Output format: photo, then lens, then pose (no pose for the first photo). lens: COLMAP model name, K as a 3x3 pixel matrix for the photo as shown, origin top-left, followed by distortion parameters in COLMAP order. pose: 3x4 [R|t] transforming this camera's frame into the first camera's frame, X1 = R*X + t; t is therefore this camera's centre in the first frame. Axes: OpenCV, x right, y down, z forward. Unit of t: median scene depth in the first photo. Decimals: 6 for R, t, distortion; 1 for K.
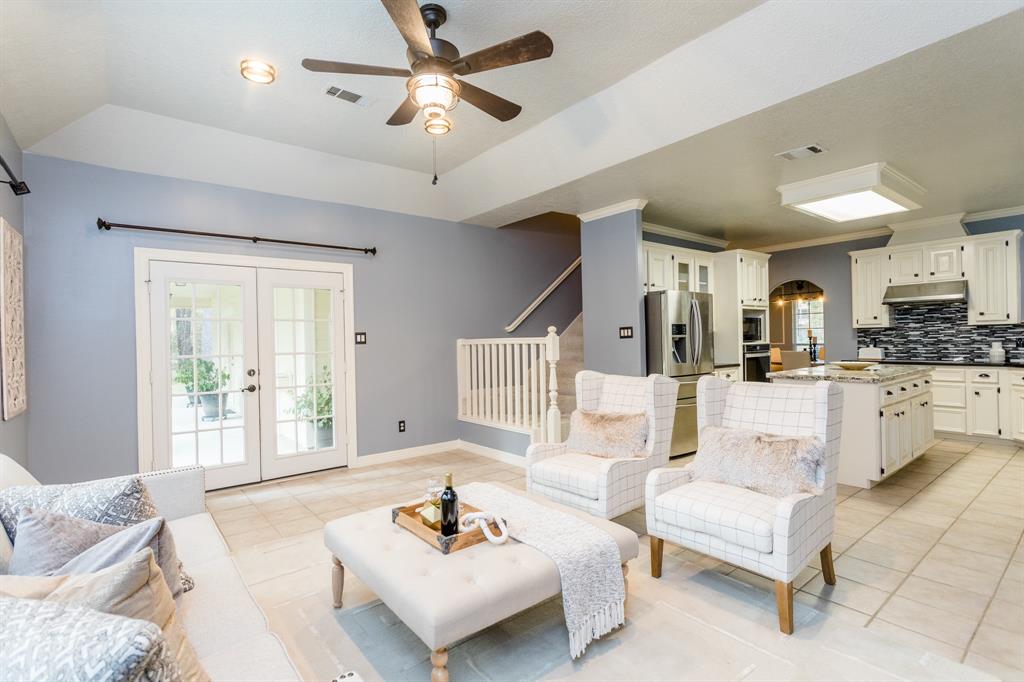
lens RADIAL K [[492.9, 0, 505.1], [0, 492.9, 341.8], [0, 0, 1]] dist [0.002181, 0.003771]
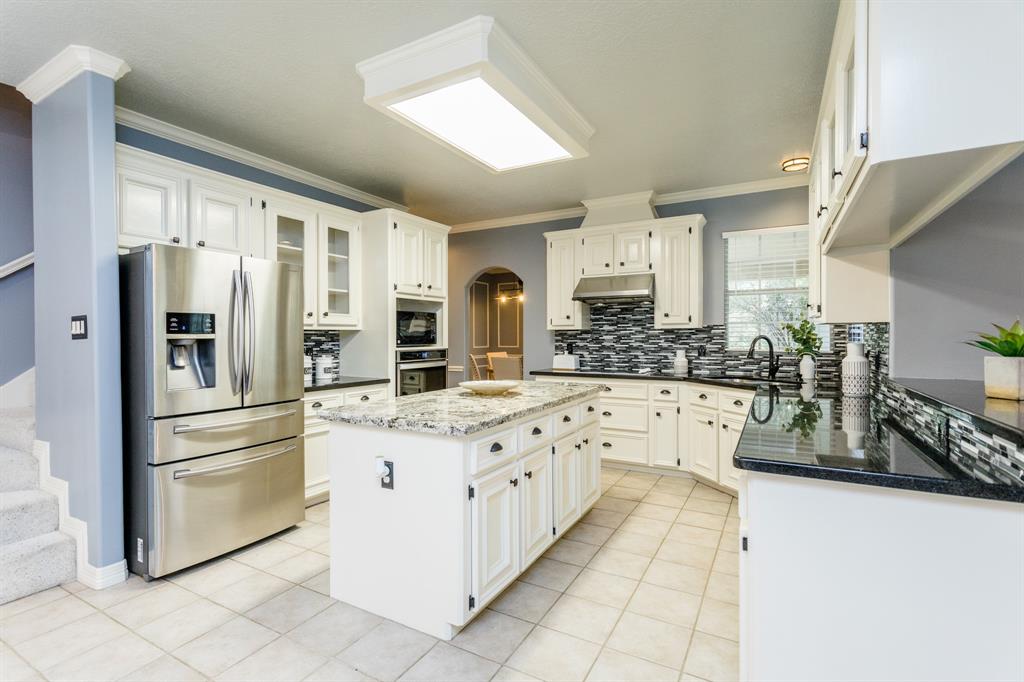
lens RADIAL K [[492.9, 0, 515.9], [0, 492.9, 343.7], [0, 0, 1]] dist [0.002181, 0.003771]
pose [[0.919410, 0.010430, 0.393162, 0.387776], [-0.012761, 0.999913, 0.003318, -0.008321], [-0.393093, -0.008067, 0.919463, 0.327731]]
